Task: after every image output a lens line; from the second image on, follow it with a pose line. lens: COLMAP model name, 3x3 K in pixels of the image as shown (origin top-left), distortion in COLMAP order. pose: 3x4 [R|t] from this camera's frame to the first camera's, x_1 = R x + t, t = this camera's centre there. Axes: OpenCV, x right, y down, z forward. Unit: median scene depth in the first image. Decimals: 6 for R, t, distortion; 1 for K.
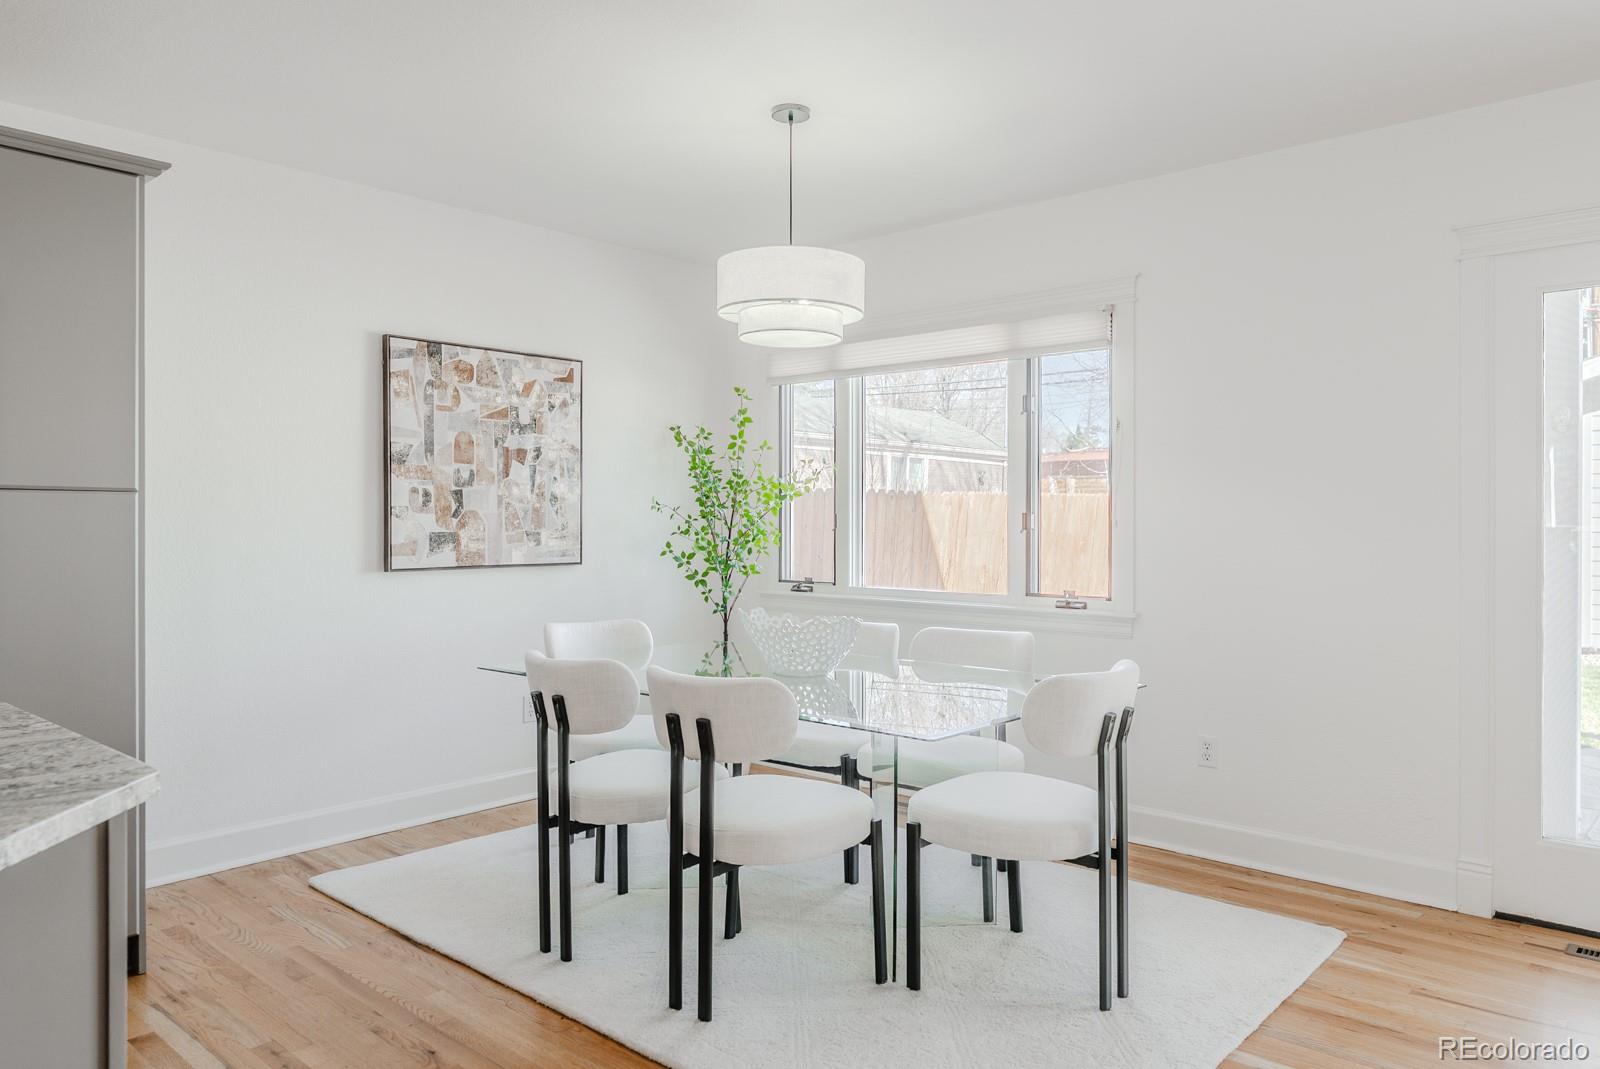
lens RADIAL K [[1075.9, 0, 798.5], [0, 1075.9, 528.2], [0, 0, 1]] dist [0.001079, -0.000417]
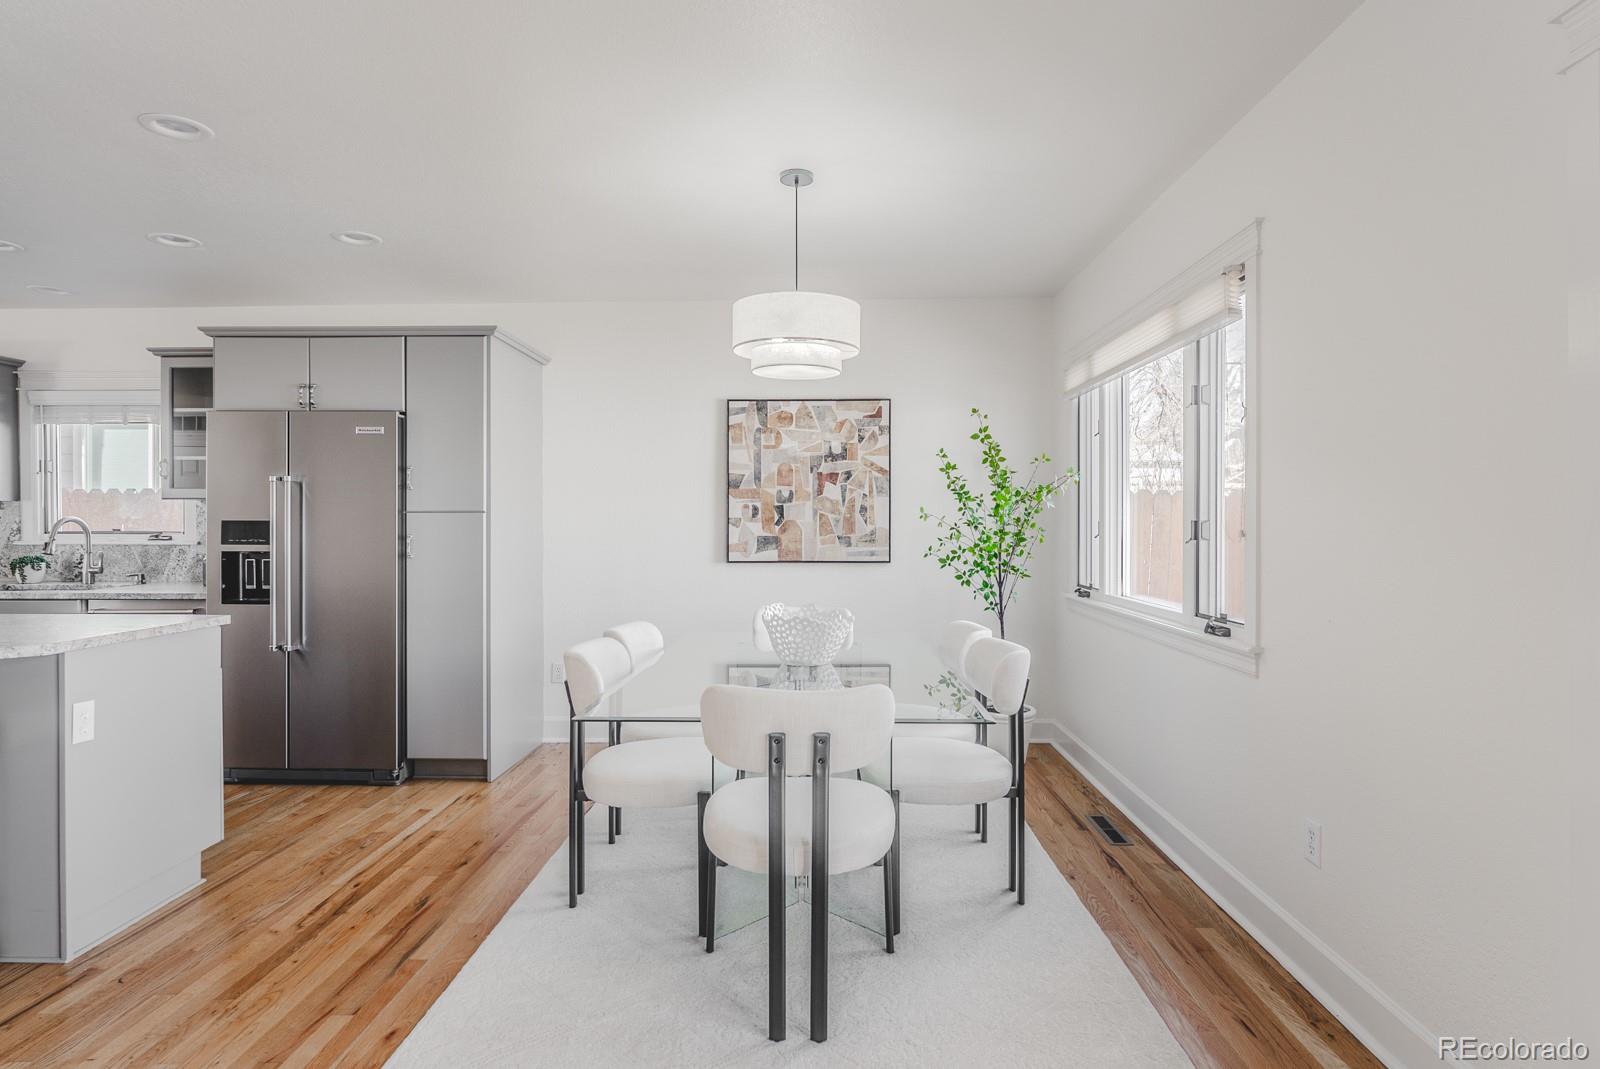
lens RADIAL K [[839.4, 0, 806.6], [0, 839.4, 532.1], [0, 0, 1]] dist [-0.008143, -0.000488]
pose [[0.656942, 0.005643, -0.753920, 0.510484], [-0.004734, 0.999983, 0.003360, -0.005043], [0.753926, 0.001362, 0.656958, 0.315700]]
